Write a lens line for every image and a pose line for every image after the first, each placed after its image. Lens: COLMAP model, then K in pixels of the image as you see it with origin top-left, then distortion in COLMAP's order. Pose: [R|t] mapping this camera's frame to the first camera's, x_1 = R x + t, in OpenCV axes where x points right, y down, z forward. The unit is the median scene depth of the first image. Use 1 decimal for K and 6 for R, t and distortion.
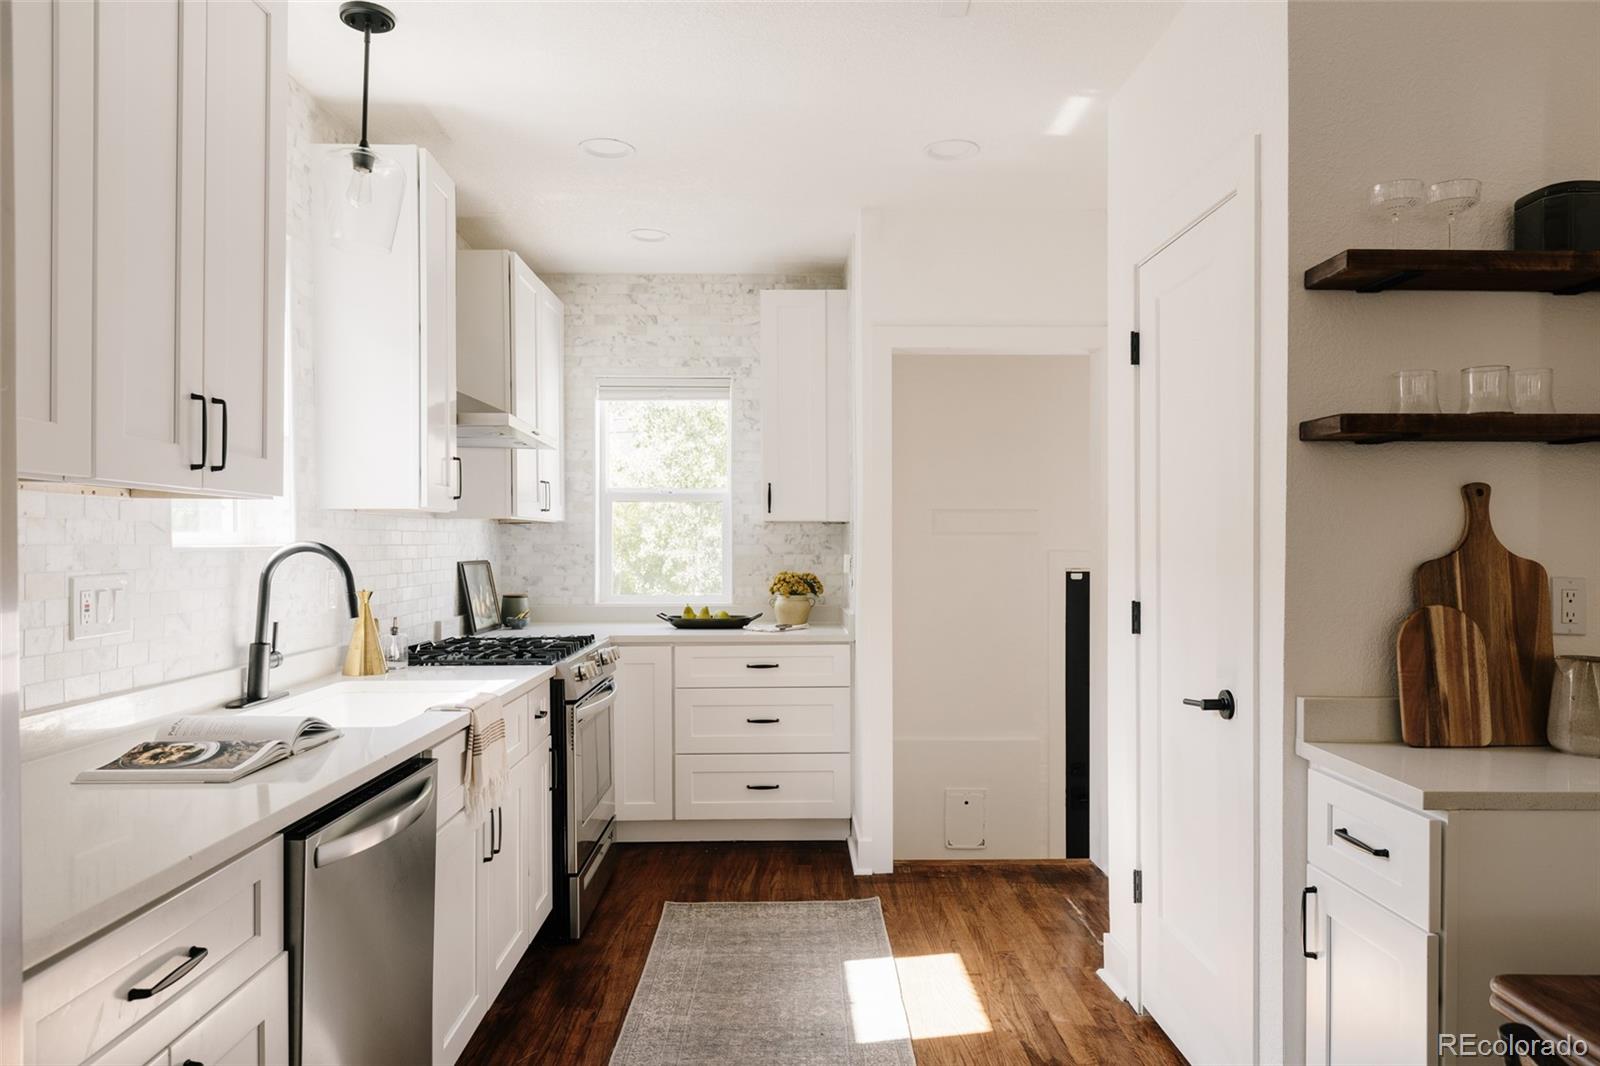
lens RADIAL K [[1014.3, 0, 826.3], [0, 1014.3, 545.6], [0, 0, 1]] dist [0.021800, 0.000784]
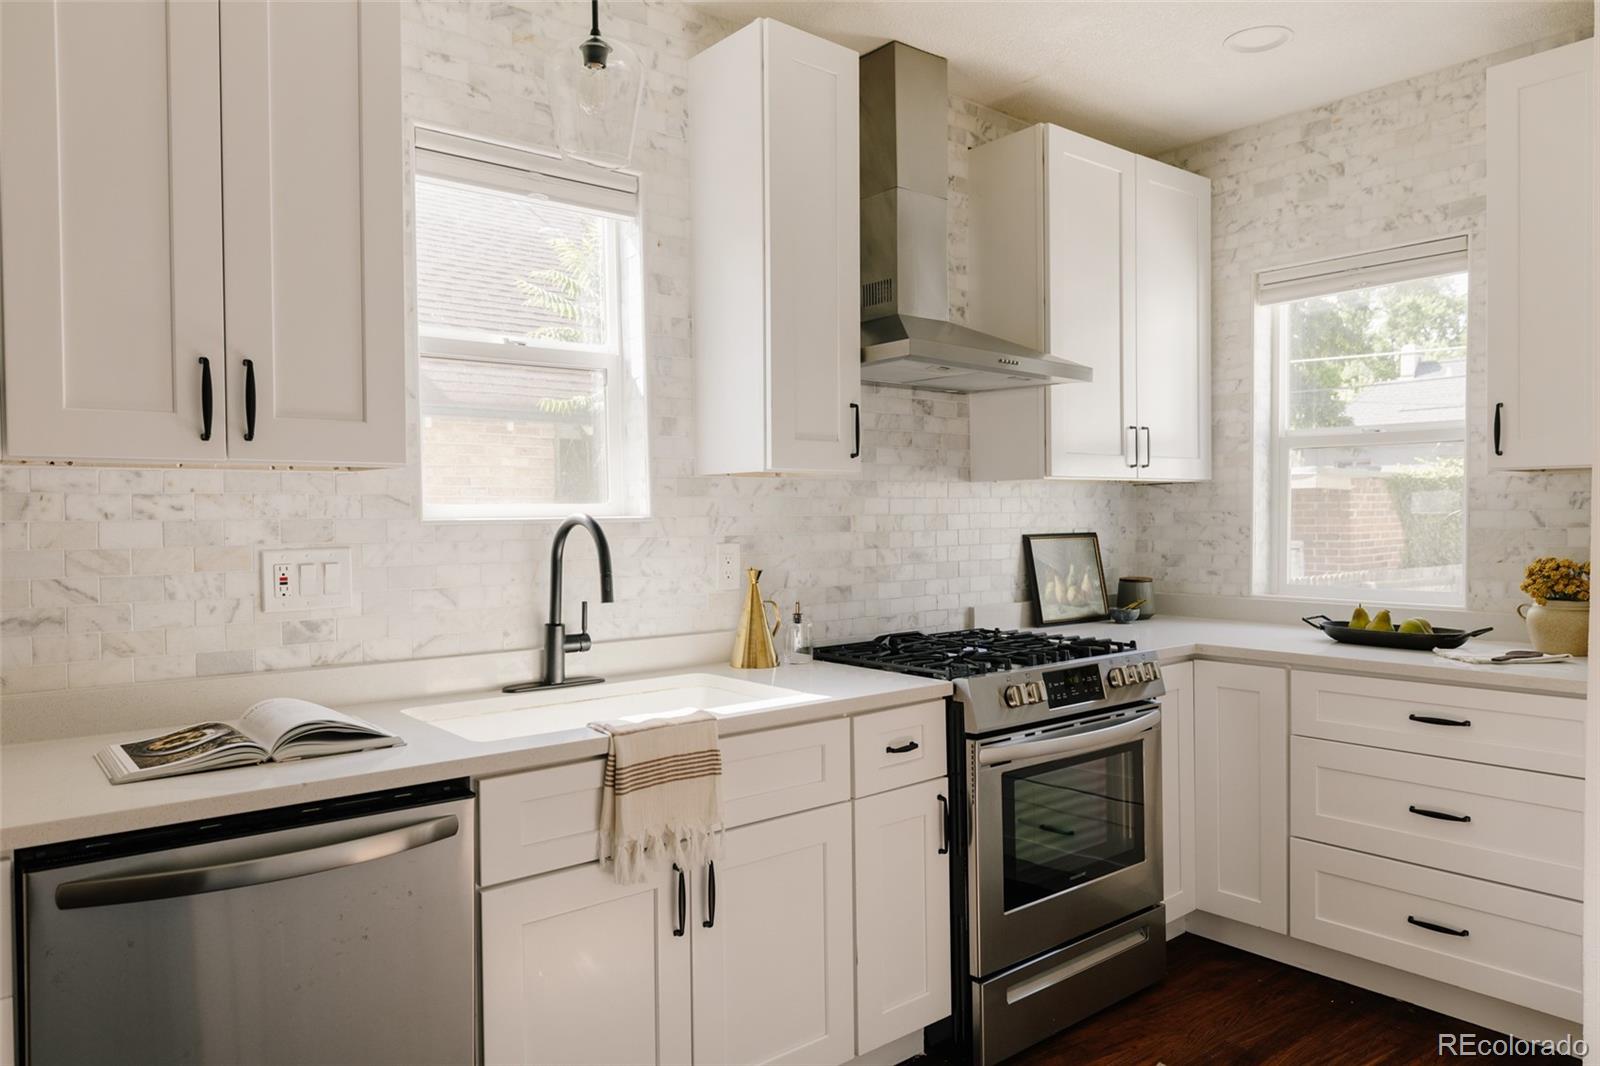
lens RADIAL K [[1082.6, 0, 807.5], [0, 1082.6, 539.2], [0, 0, 1]] dist [0.015727, -0.010489]
pose [[0.616316, 0.014822, -0.787360, 0.192085], [0.005721, 0.999712, 0.023297, -0.001289], [0.787479, -0.018863, 0.616053, 0.315791]]
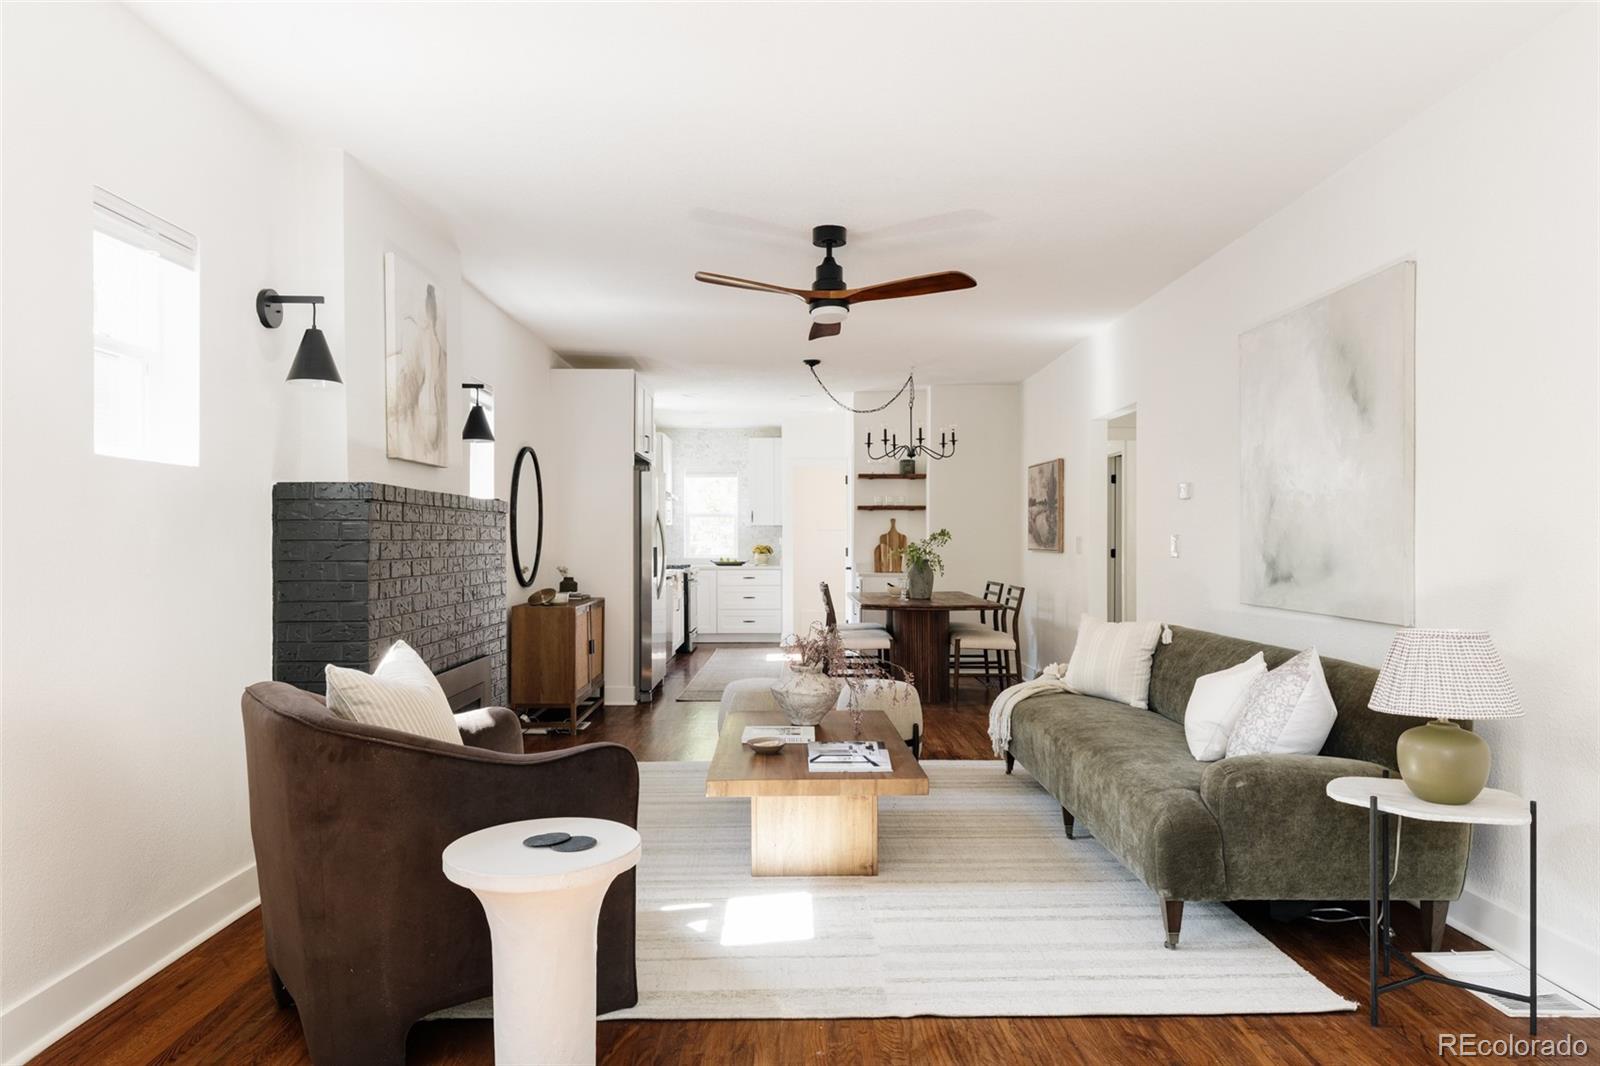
lens RADIAL K [[1014.3, 0, 801.9], [0, 1014.3, 530.5], [0, 0, 1]] dist [0.021800, 0.000784]
pose [[0.999678, 0.000954, -0.025367, 0.143456], [-0.001342, 0.999882, -0.015282, 0.030016], [0.025349, 0.015311, 0.999561, -1.670048]]
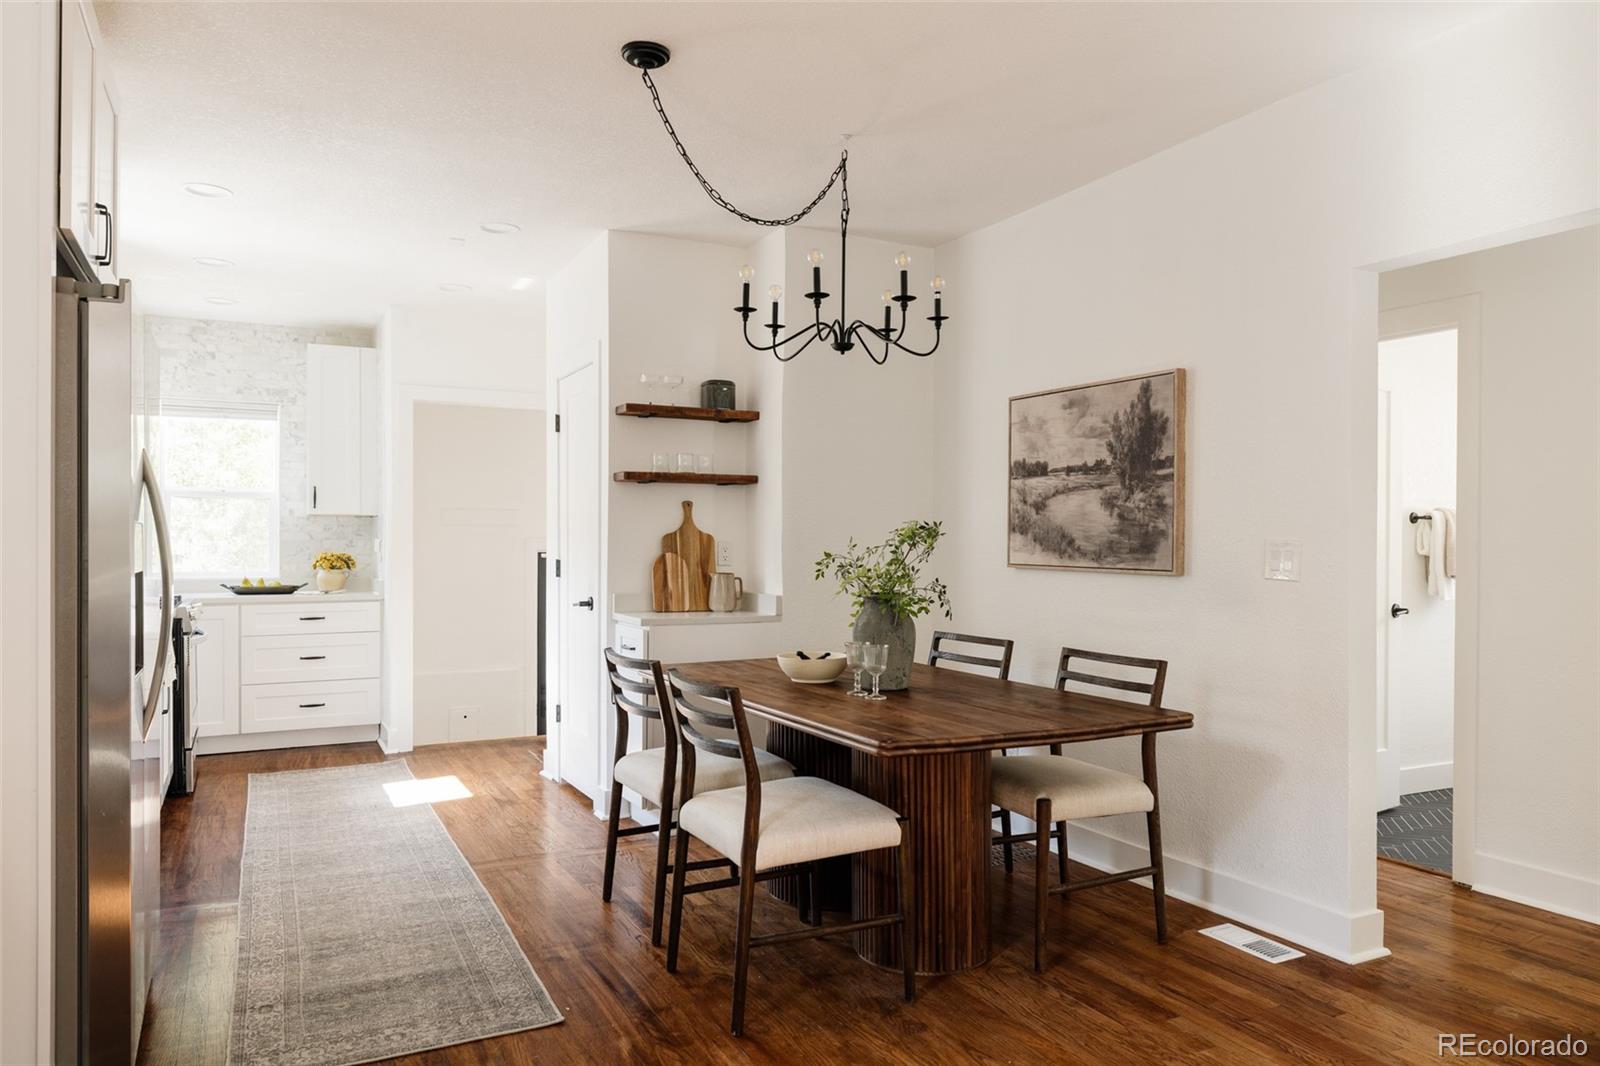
lens RADIAL K [[1082.6, 0, 801.5], [0, 1082.6, 537.7], [0, 0, 1]] dist [0.015727, -0.010489]
pose [[0.908455, 0.004448, 0.417959, -0.072494], [-0.000858, 0.999961, -0.008777, 0.019460], [-0.417981, 0.007615, 0.908424, -0.599673]]
